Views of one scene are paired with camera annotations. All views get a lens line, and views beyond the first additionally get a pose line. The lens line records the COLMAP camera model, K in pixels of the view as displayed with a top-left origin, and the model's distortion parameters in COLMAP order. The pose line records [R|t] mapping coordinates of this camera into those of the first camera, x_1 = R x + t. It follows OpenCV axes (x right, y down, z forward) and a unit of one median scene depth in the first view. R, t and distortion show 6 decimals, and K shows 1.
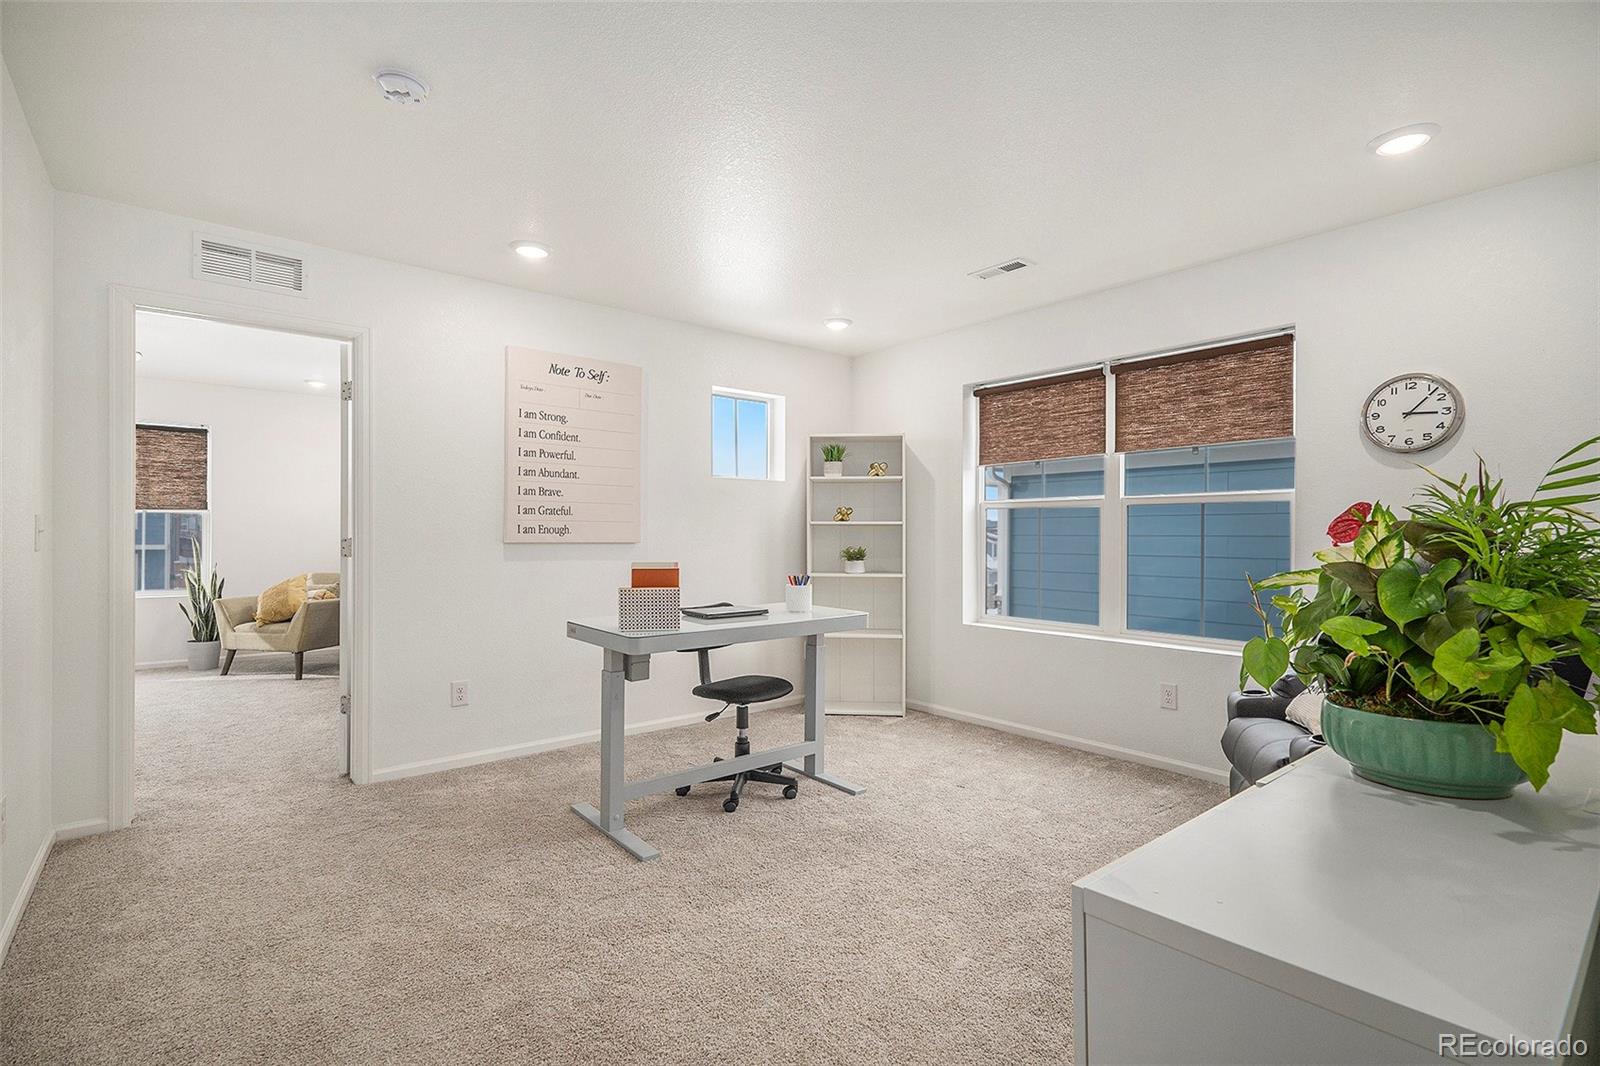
lens RADIAL K [[750.1, 0, 800.0], [0, 750.1, 533.0], [0, 0, 1]] dist [0.001782, -0.000105]
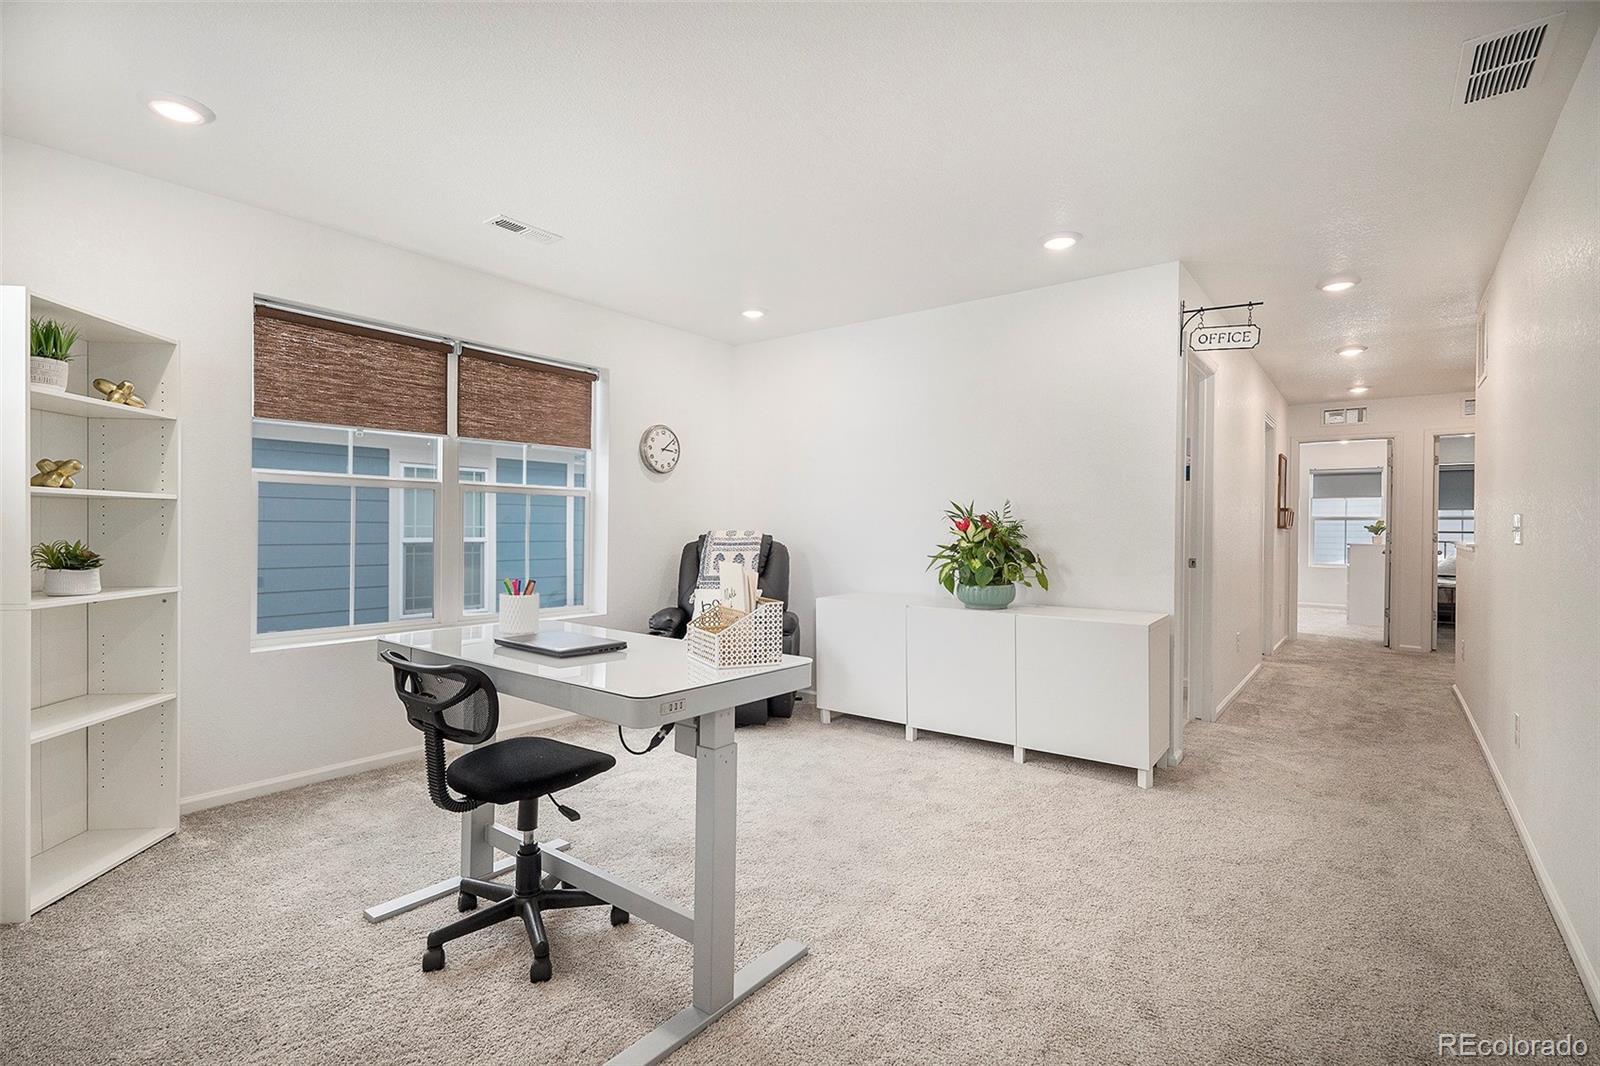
lens RADIAL K [[750.1, 0, 800.0], [0, 750.1, 533.0], [0, 0, 1]] dist [0.001782, -0.000105]
pose [[-0.225398, -0.012403, 0.974188, -0.643840], [-0.011897, 0.999879, 0.009977, 0.003178], [-0.974194, -0.009341, -0.225519, 0.806384]]
